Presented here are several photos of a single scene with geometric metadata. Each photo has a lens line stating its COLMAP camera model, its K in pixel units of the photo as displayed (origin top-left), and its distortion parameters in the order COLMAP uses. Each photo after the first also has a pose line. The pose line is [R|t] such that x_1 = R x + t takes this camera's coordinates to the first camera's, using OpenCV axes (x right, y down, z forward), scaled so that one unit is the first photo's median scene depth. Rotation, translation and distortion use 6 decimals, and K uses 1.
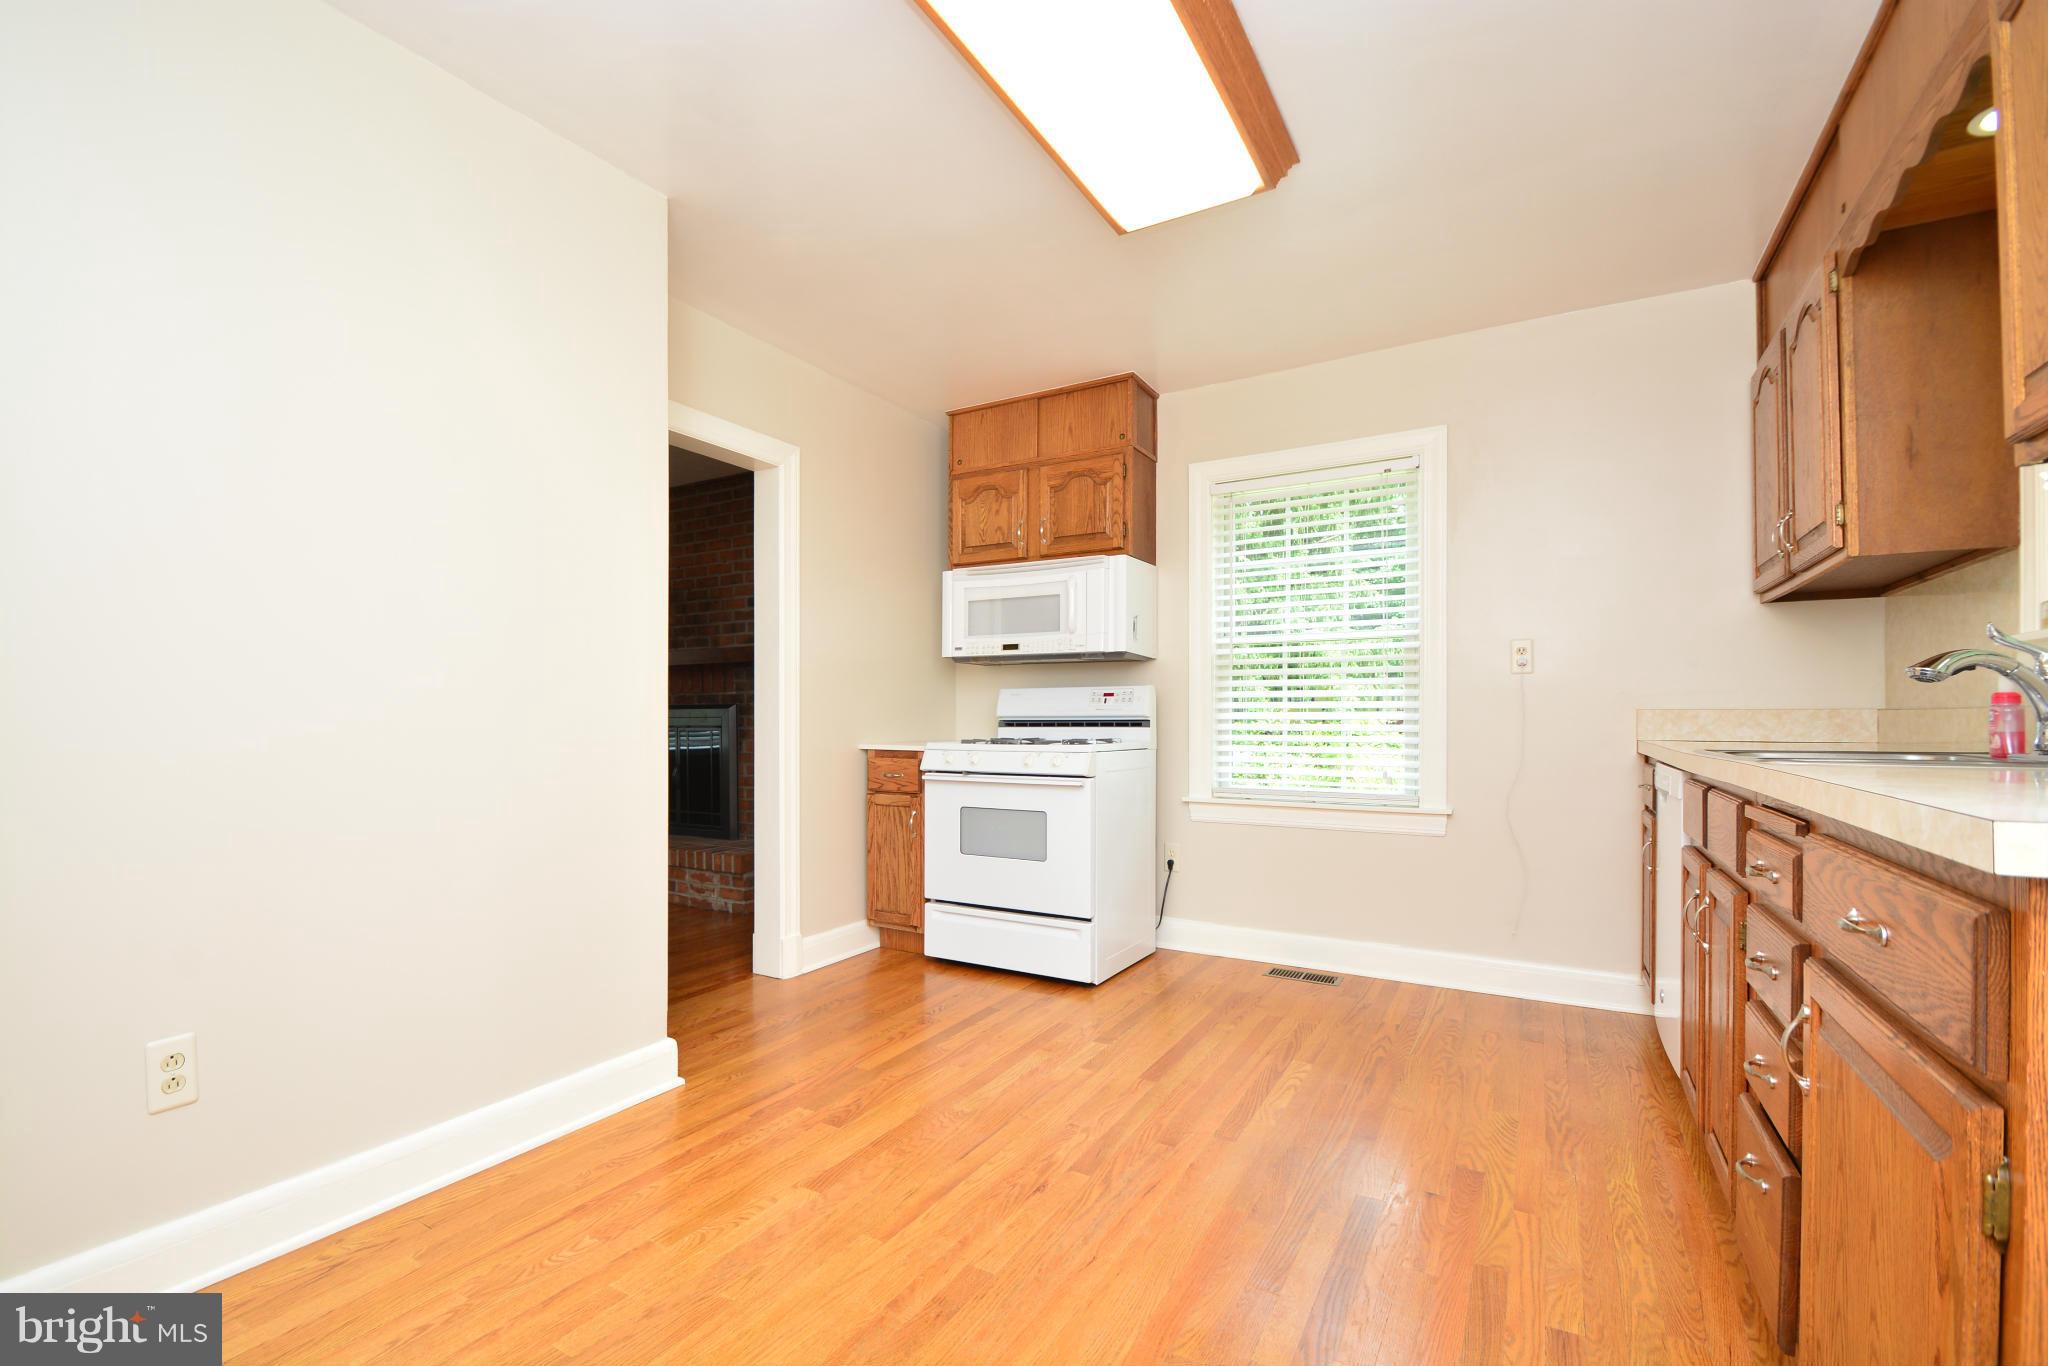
lens RADIAL K [[895.6, 0, 992.7], [0, 895.6, 717.4], [0, 0, 1]] dist [0.011459, -0.015653]
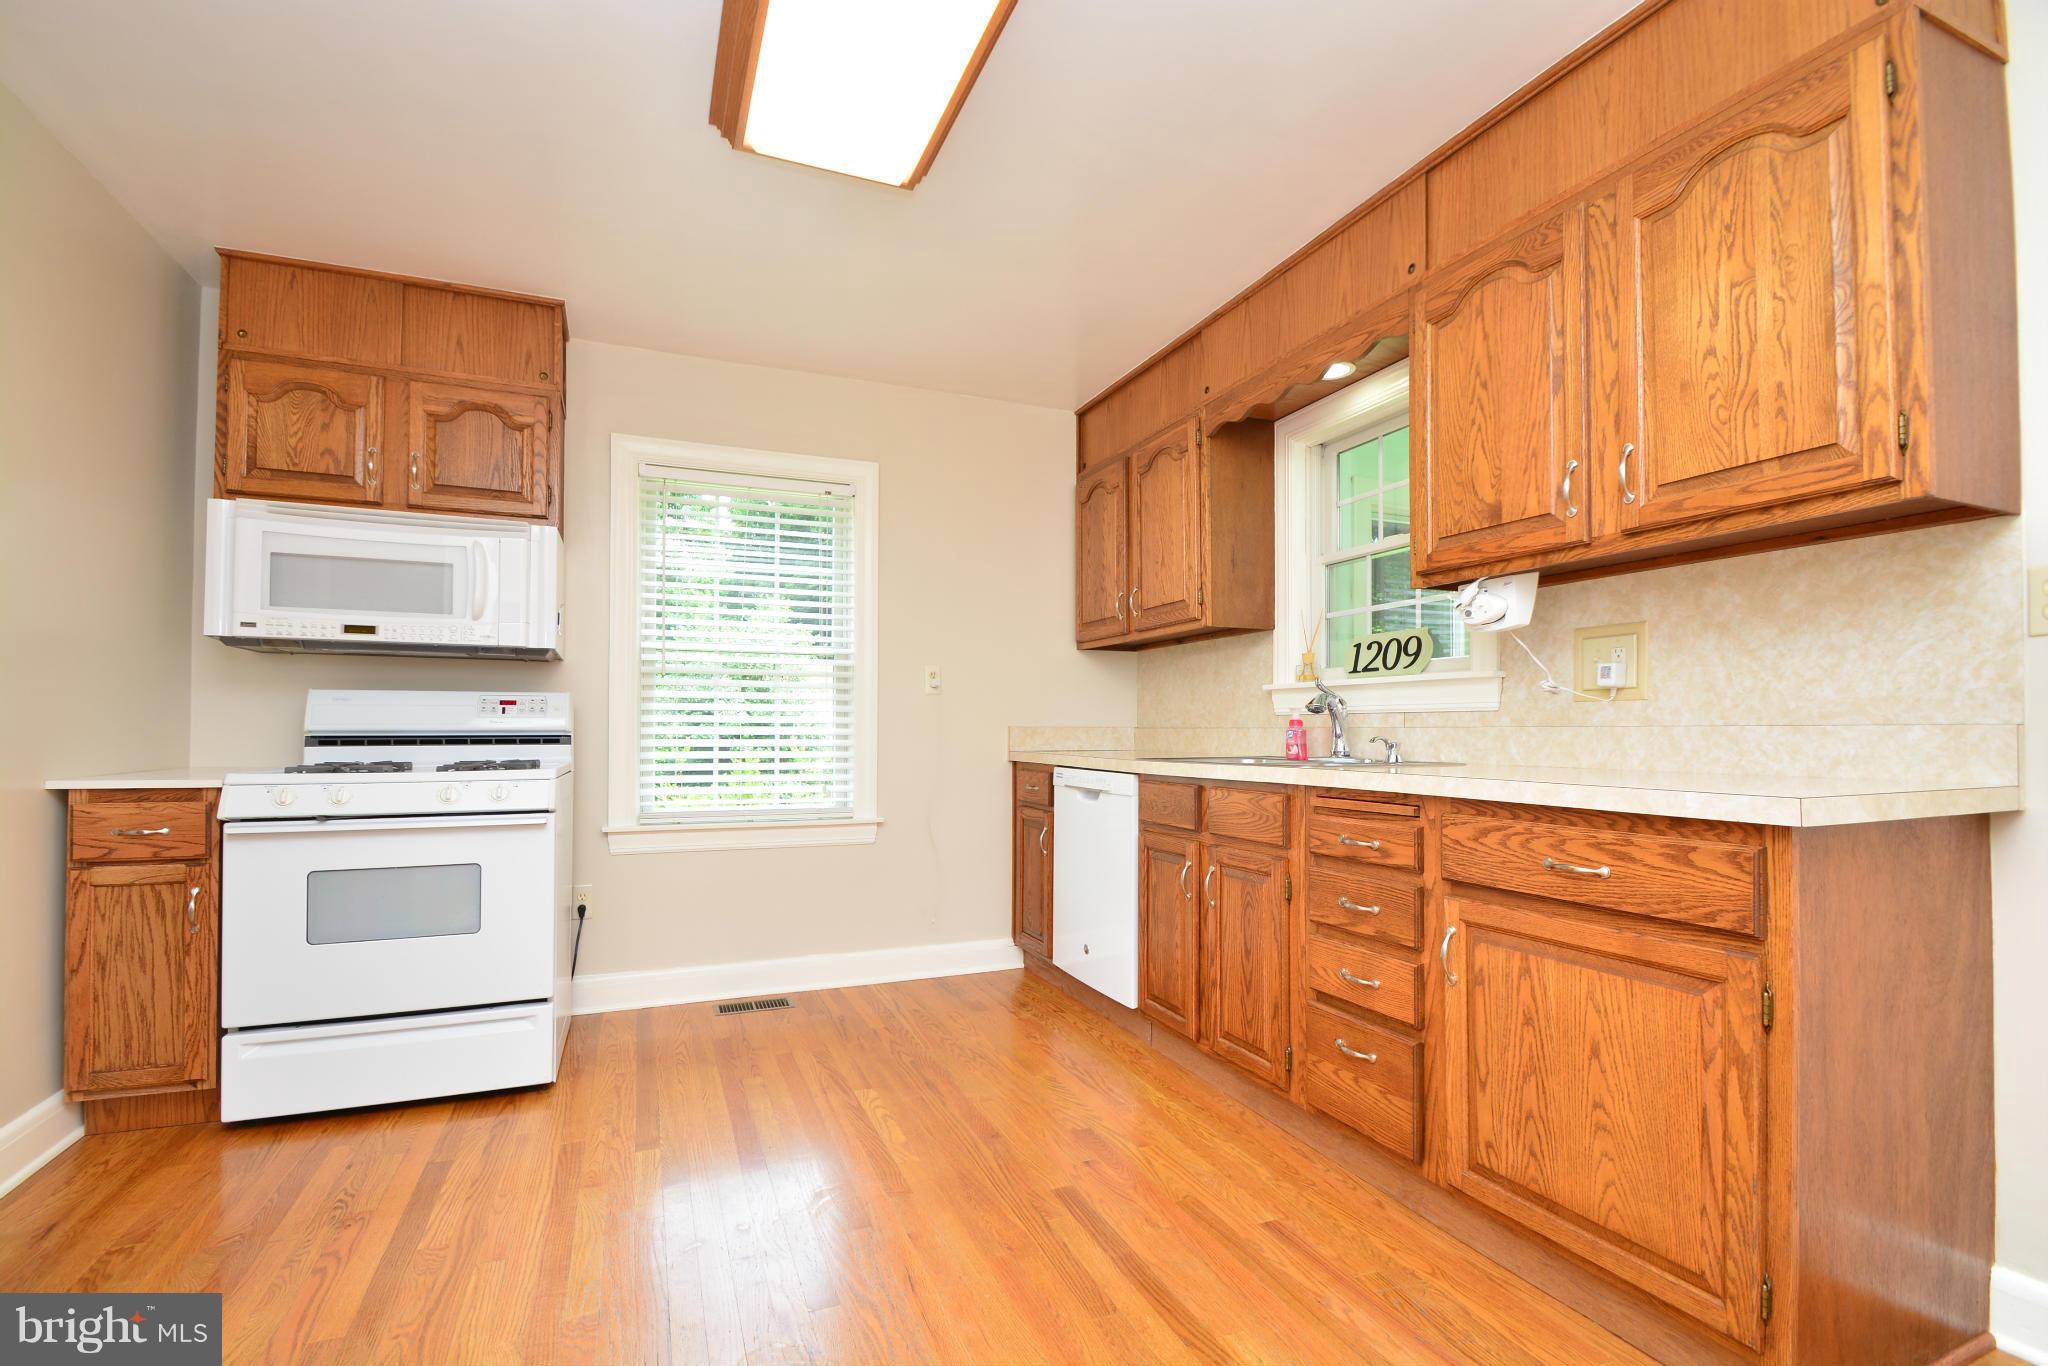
lens RADIAL K [[895.6, 0, 992.7], [0, 895.6, 717.4], [0, 0, 1]] dist [0.011459, -0.015653]
pose [[0.605250, 0.012327, 0.795940, -0.243101], [-0.003027, 0.999909, -0.013183, -0.004002], [-0.796030, 0.005570, 0.605232, 0.210973]]
